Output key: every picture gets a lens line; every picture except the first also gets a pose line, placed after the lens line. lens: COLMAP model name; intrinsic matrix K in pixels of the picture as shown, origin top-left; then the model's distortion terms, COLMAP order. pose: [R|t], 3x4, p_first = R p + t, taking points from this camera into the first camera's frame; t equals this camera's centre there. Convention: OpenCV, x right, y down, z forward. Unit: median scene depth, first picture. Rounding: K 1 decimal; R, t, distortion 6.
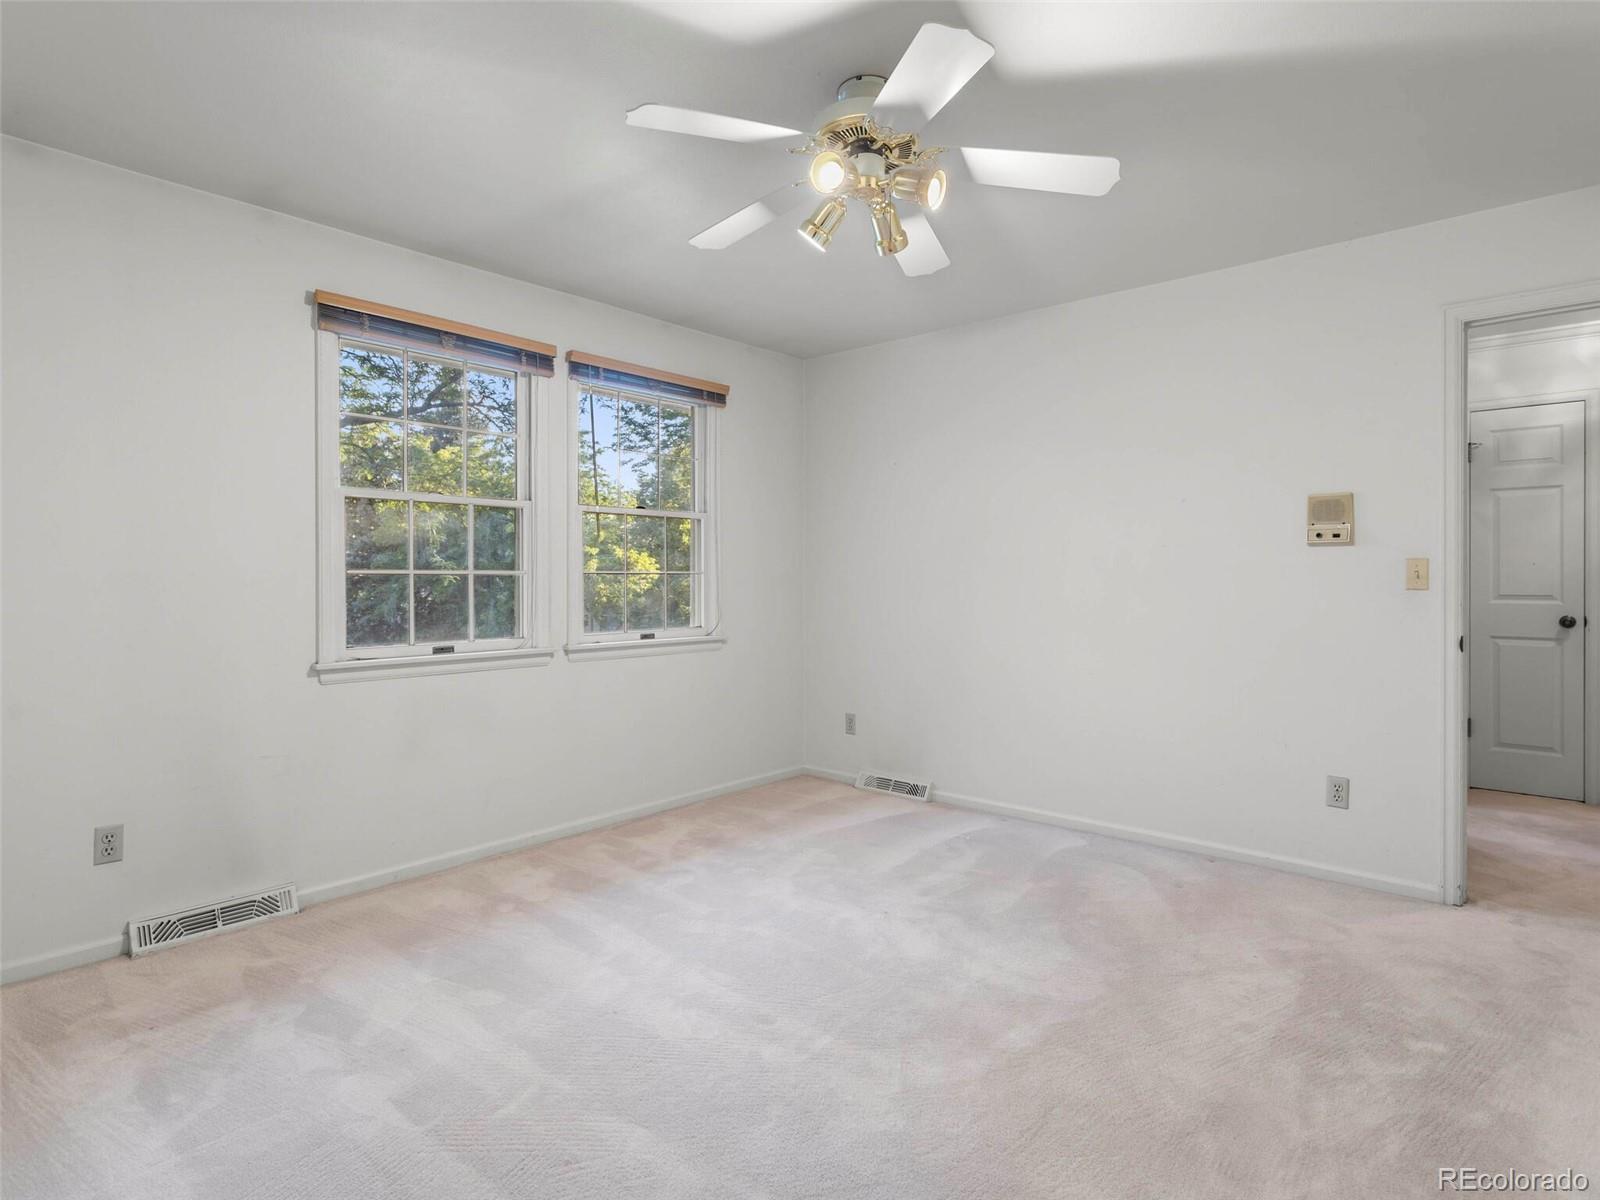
lens RADIAL K [[858.6, 0, 796.4], [0, 858.6, 590.4], [0, 0, 1]] dist [0.004861, 0.000246]
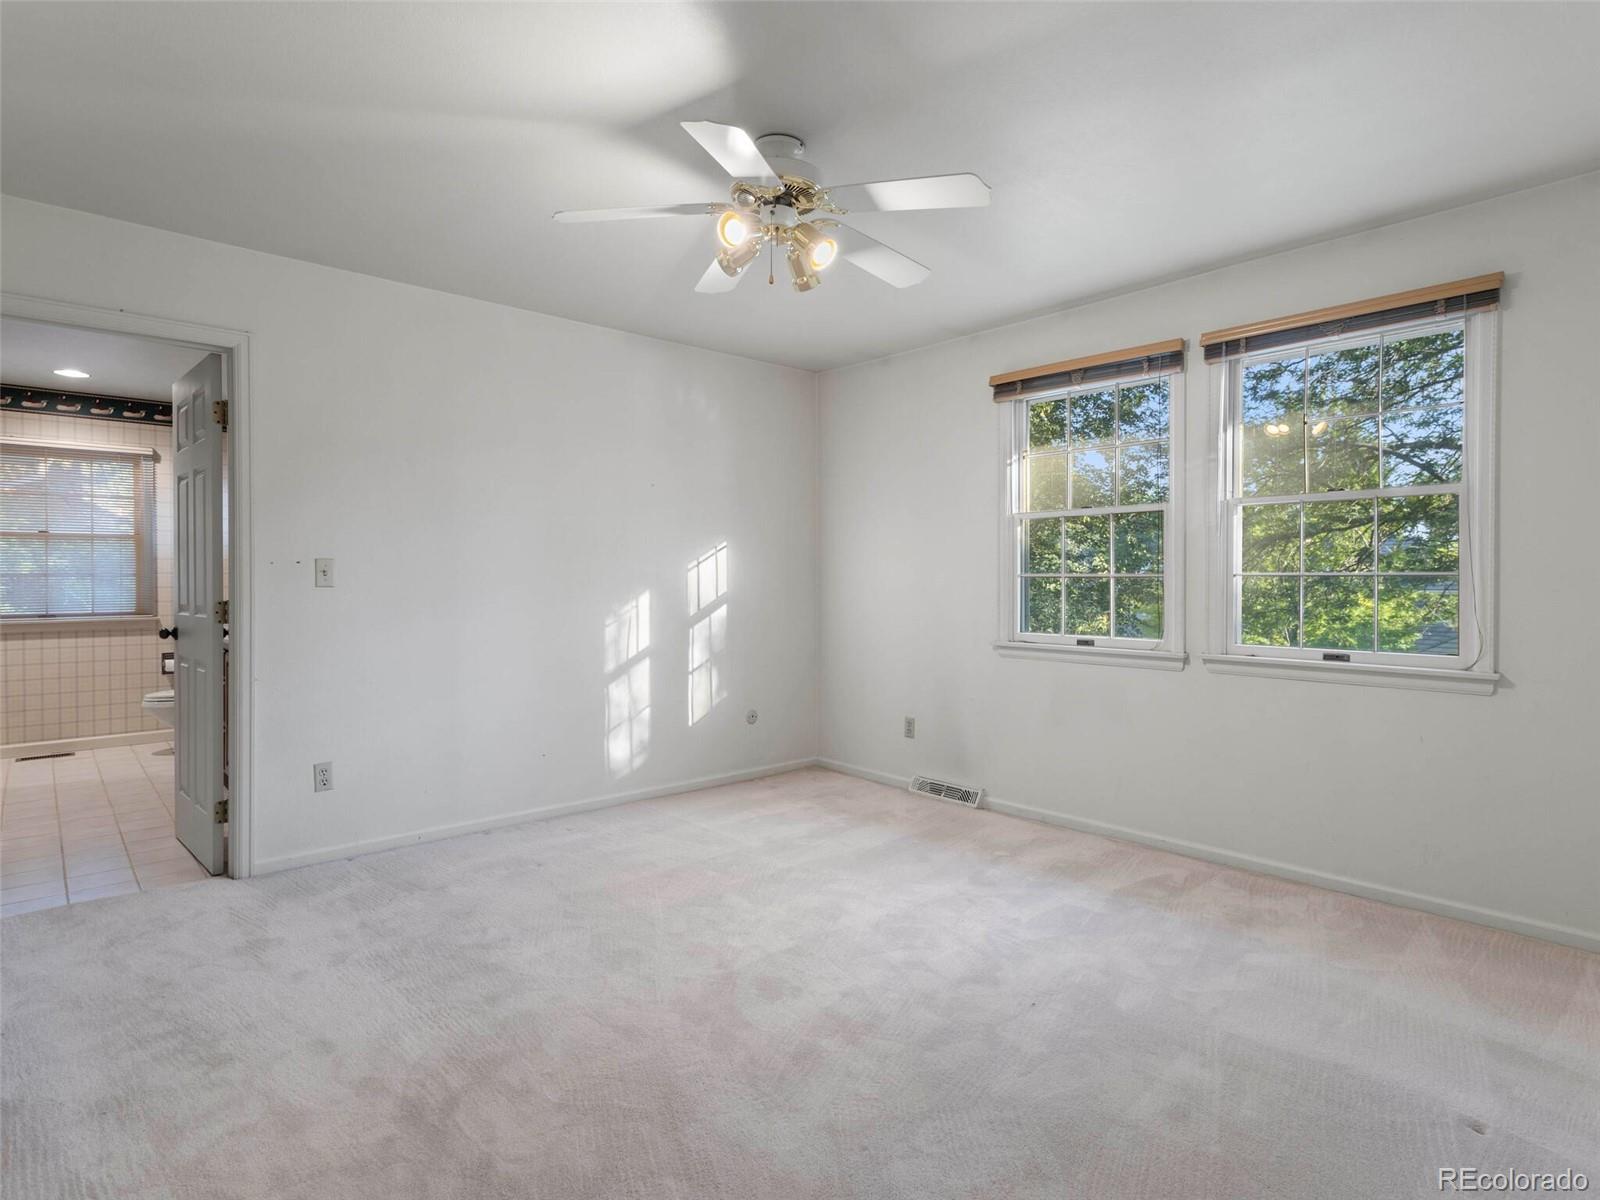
lens RADIAL K [[858.6, 0, 796.6], [0, 858.6, 591.9], [0, 0, 1]] dist [0.004861, 0.000246]
pose [[-0.107116, 0.013562, -0.994154, 0.771469], [-0.019641, 0.999683, 0.015754, -0.009012], [0.994053, 0.021214, -0.106815, 0.727092]]
